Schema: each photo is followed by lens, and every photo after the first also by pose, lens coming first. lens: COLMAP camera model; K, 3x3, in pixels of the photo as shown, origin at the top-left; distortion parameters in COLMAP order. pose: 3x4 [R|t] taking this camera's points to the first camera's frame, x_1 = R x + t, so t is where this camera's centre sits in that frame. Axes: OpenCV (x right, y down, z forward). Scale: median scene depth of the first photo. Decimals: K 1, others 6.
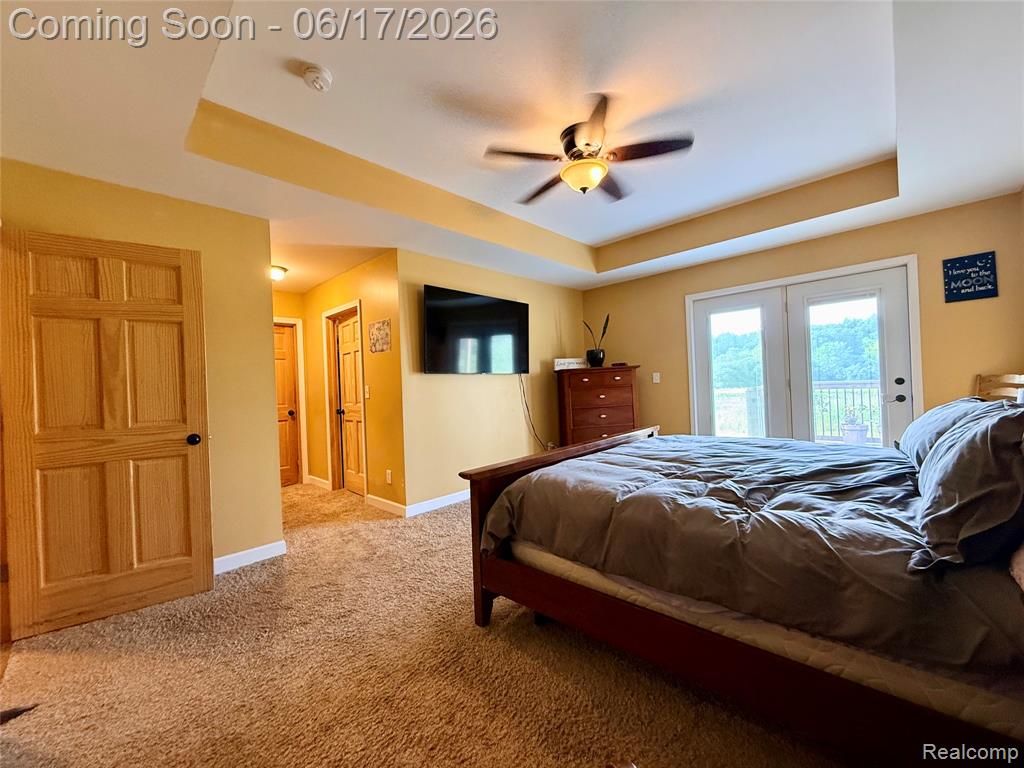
lens RADIAL K [[409.4, 0, 511.7], [0, 409.4, 385.9], [0, 0, 1]] dist [0.000193, 0.000035]
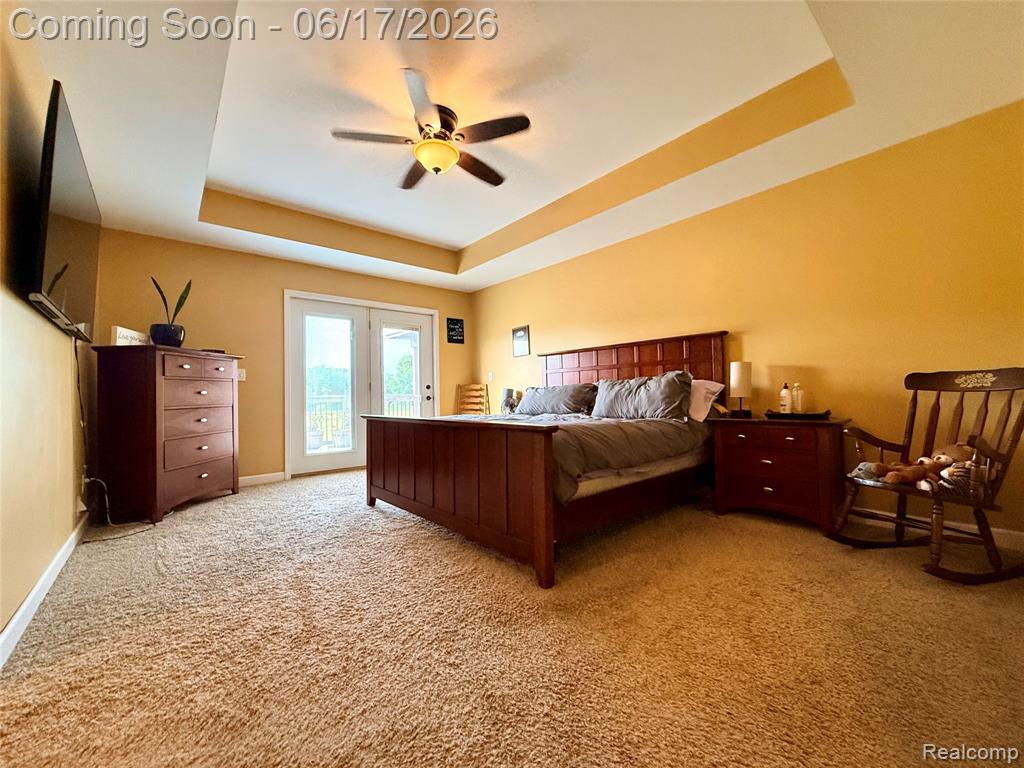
lens RADIAL K [[409.4, 0, 511.0], [0, 409.4, 381.0], [0, 0, 1]] dist [0.000193, 0.000035]
pose [[0.097352, 0.081077, 0.991942, -0.589464], [0.019550, 0.996328, -0.083355, 0.104266], [-0.995058, 0.027507, 0.095410, 0.547711]]
